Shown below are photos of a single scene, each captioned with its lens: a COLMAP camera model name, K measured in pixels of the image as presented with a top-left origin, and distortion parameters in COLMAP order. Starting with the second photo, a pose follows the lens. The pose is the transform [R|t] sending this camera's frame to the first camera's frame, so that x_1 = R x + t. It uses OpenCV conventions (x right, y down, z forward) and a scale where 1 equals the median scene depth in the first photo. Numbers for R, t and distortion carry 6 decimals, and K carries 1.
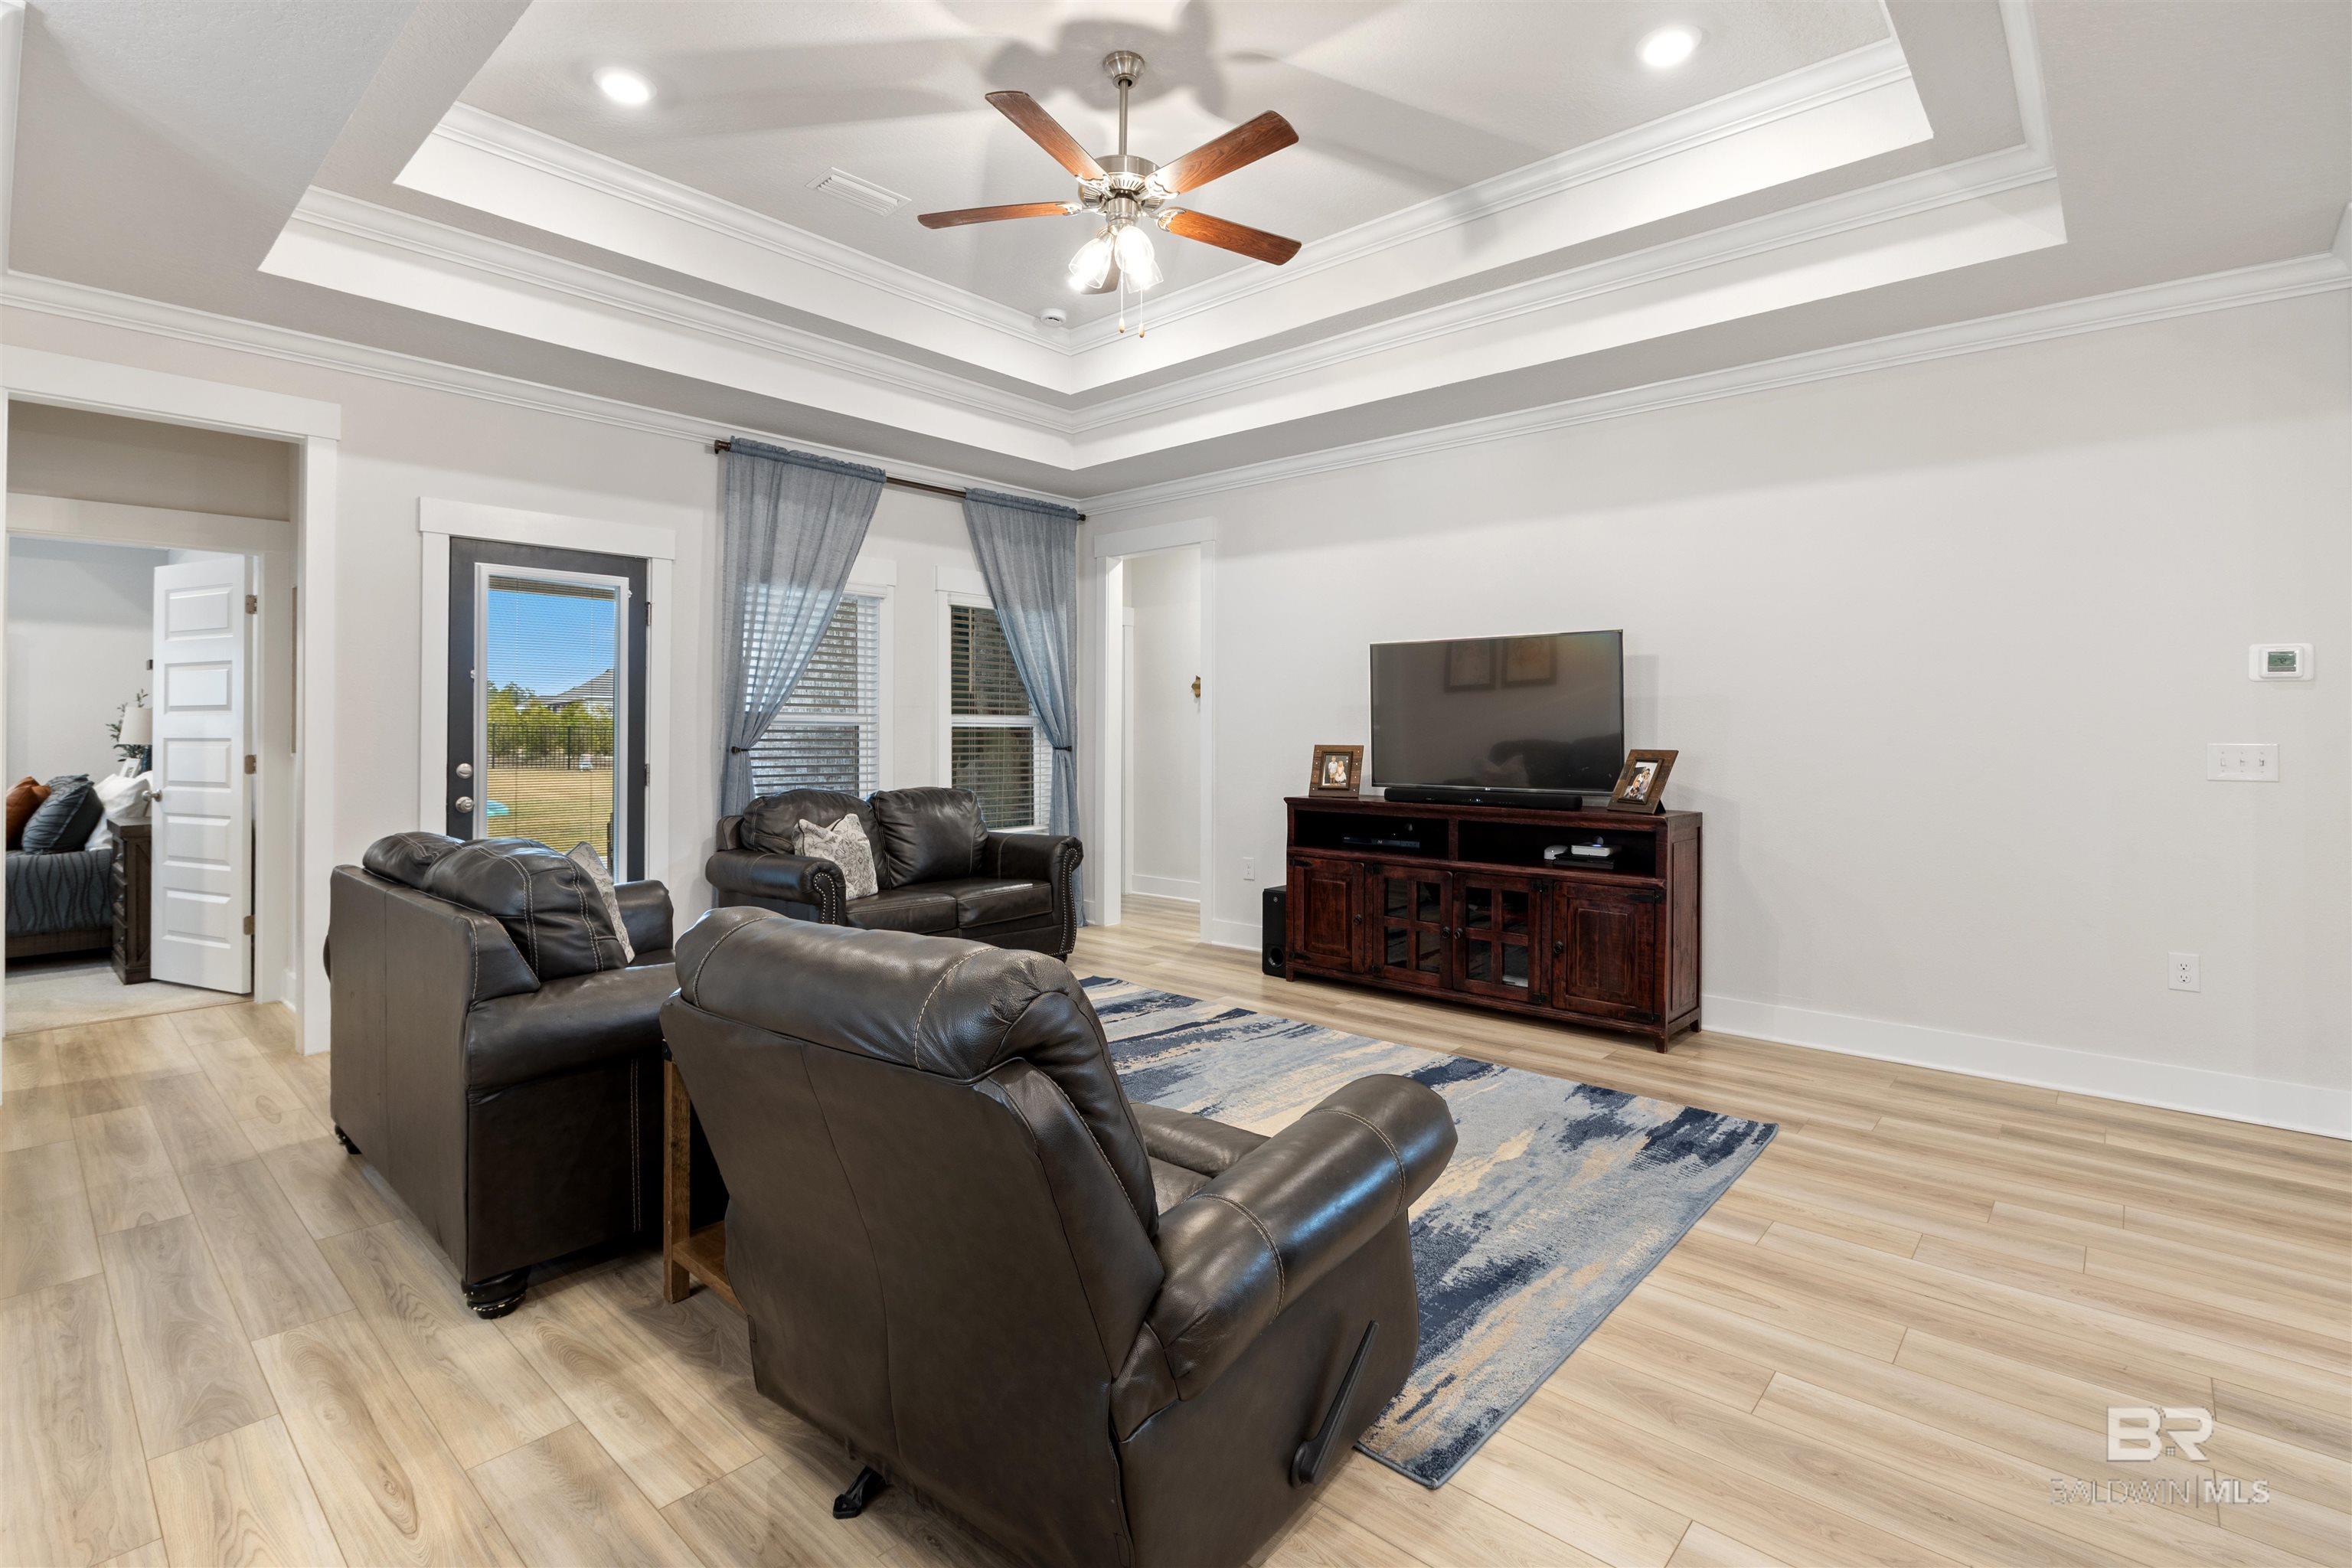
lens RADIAL K [[1082.1, 0, 1180.2], [0, 1082.1, 723.9], [0, 0, 1]] dist [-0.006035, -0.000095]
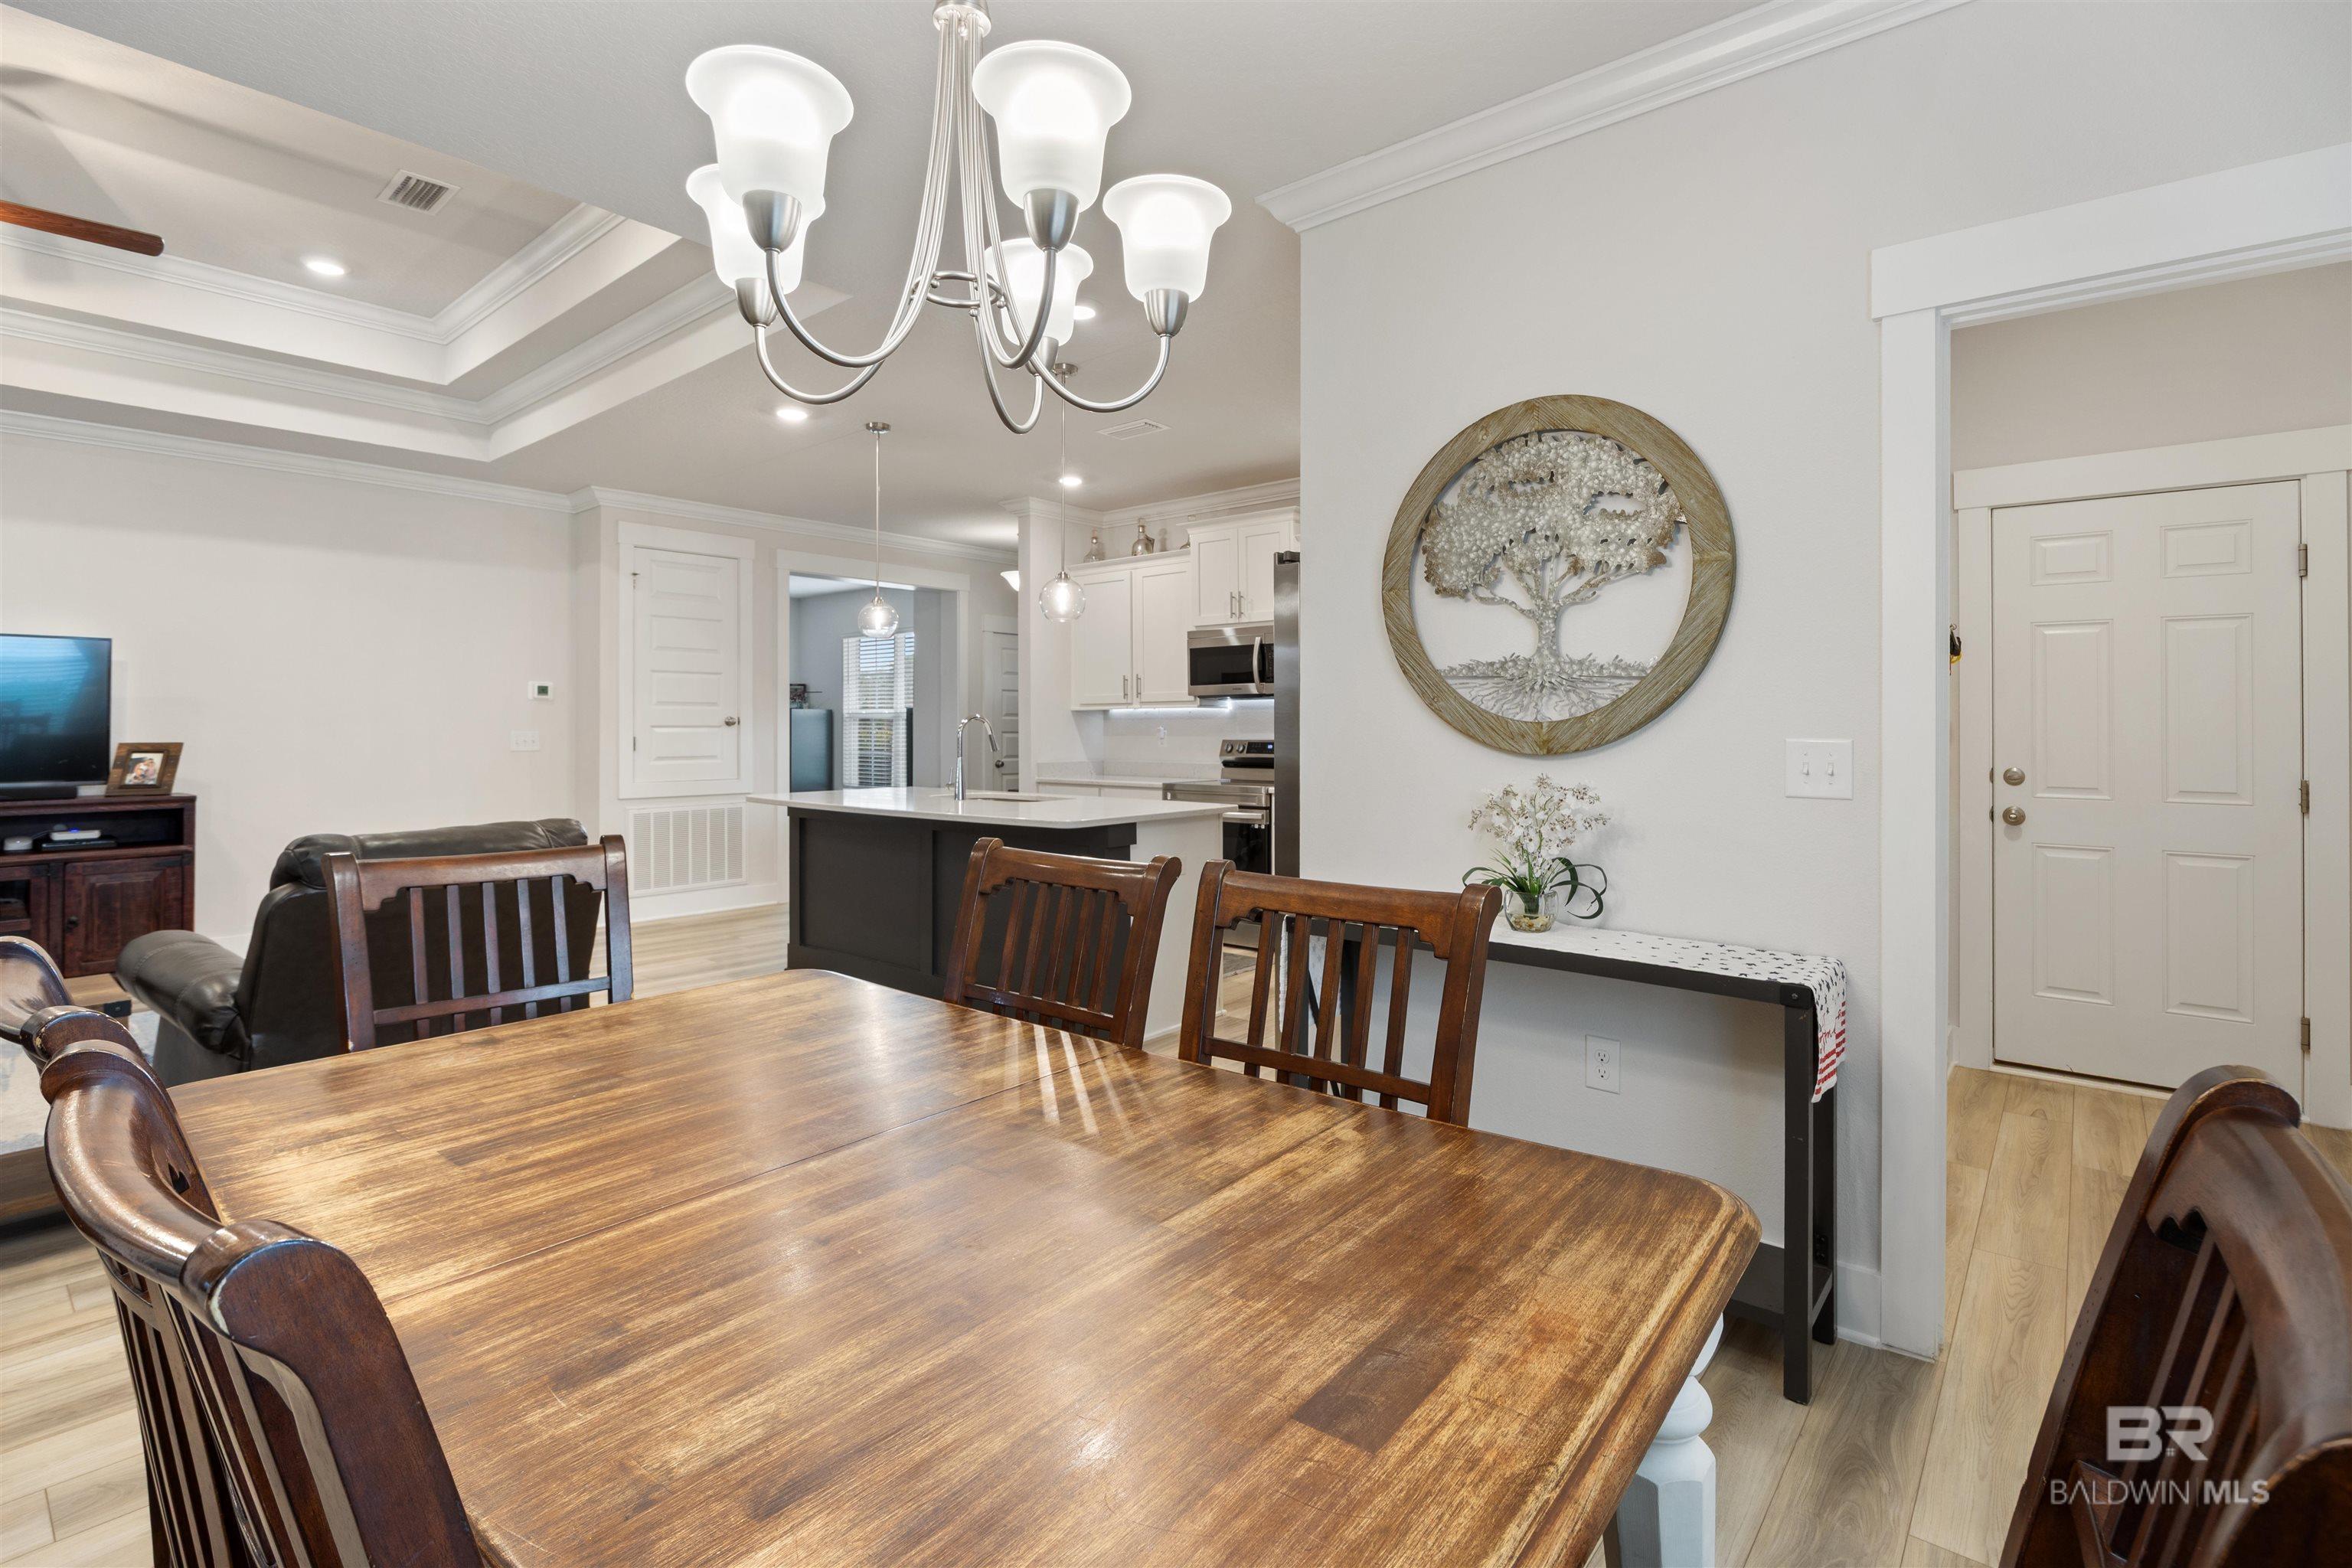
lens RADIAL K [[1086.3, 0, 1173.5], [0, 1086.3, 725.3], [0, 0, 1]] dist [-0.015255, -0.000201]
pose [[-0.016024, -0.000340, 0.999872, -0.658910], [-0.006595, 0.999978, 0.000234, -0.002678], [-0.999850, -0.006591, -0.016026, -0.096184]]
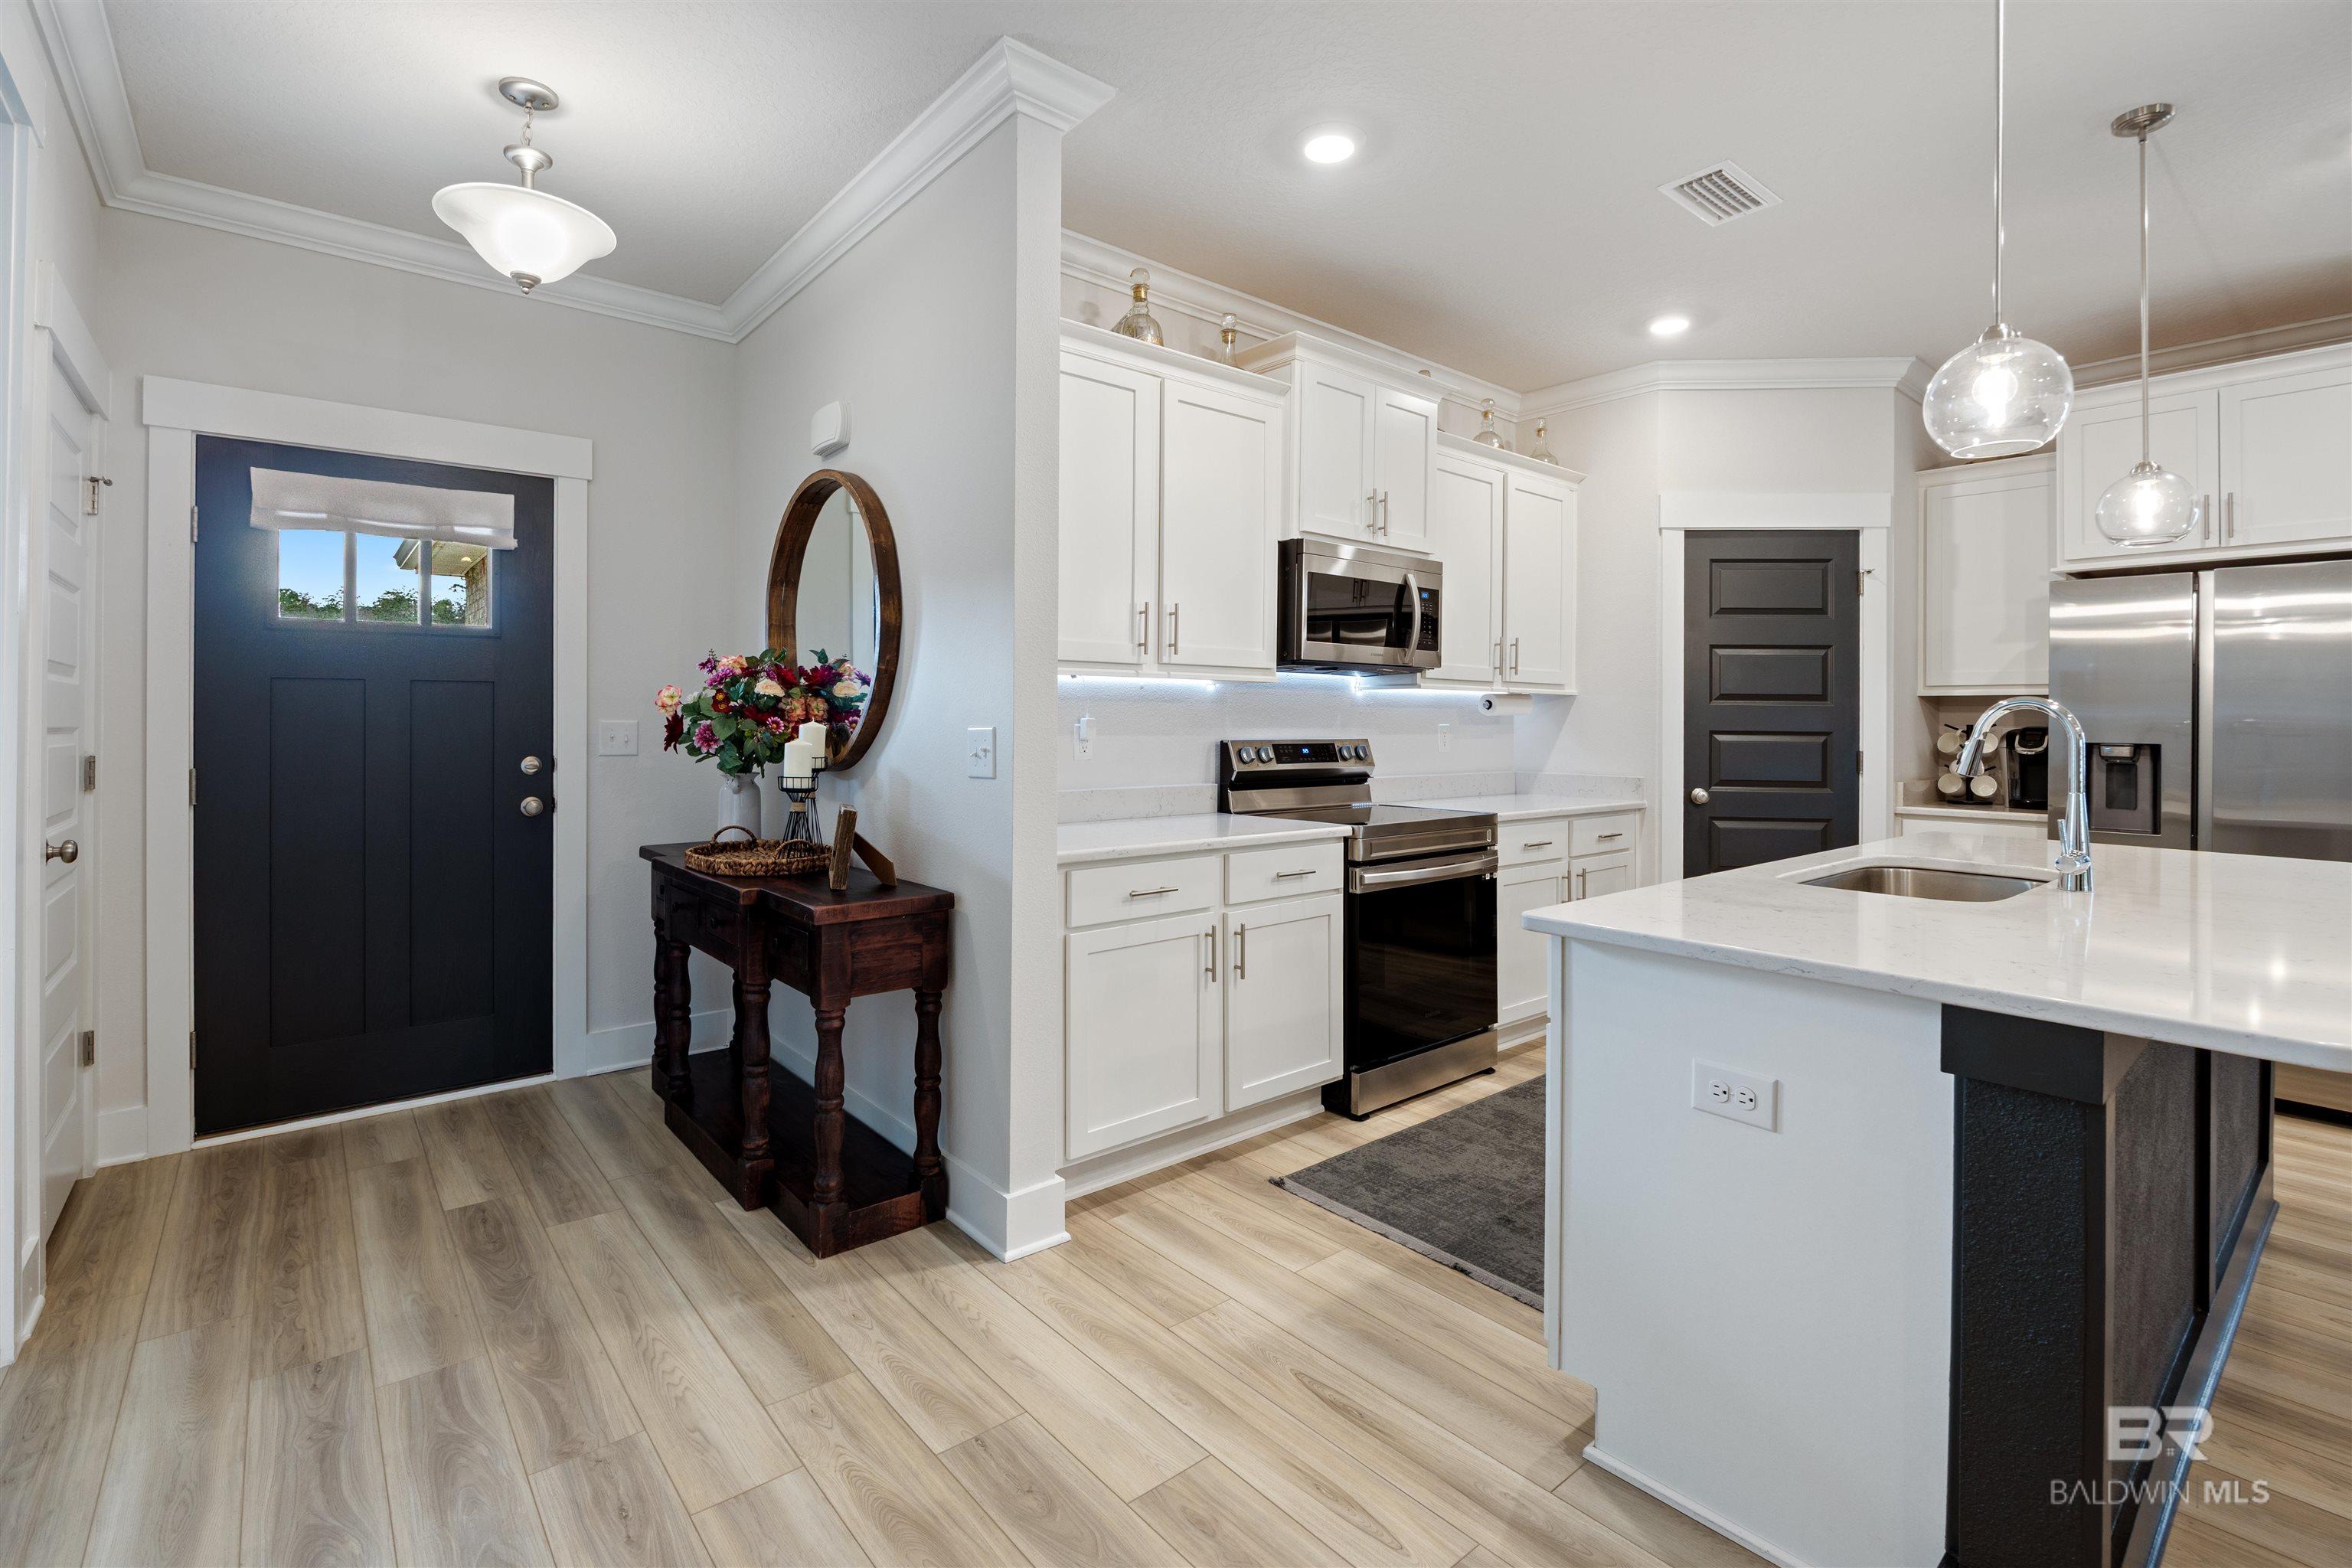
lens RADIAL K [[1082.1, 0, 1180.2], [0, 1082.1, 723.9], [0, 0, 1]] dist [-0.006035, -0.000095]
pose [[-0.989895, -0.010499, 0.141412, 0.586117], [-0.010320, 0.999945, 0.001996, 0.002634], [-0.141425, 0.000516, -0.989949, 0.546935]]
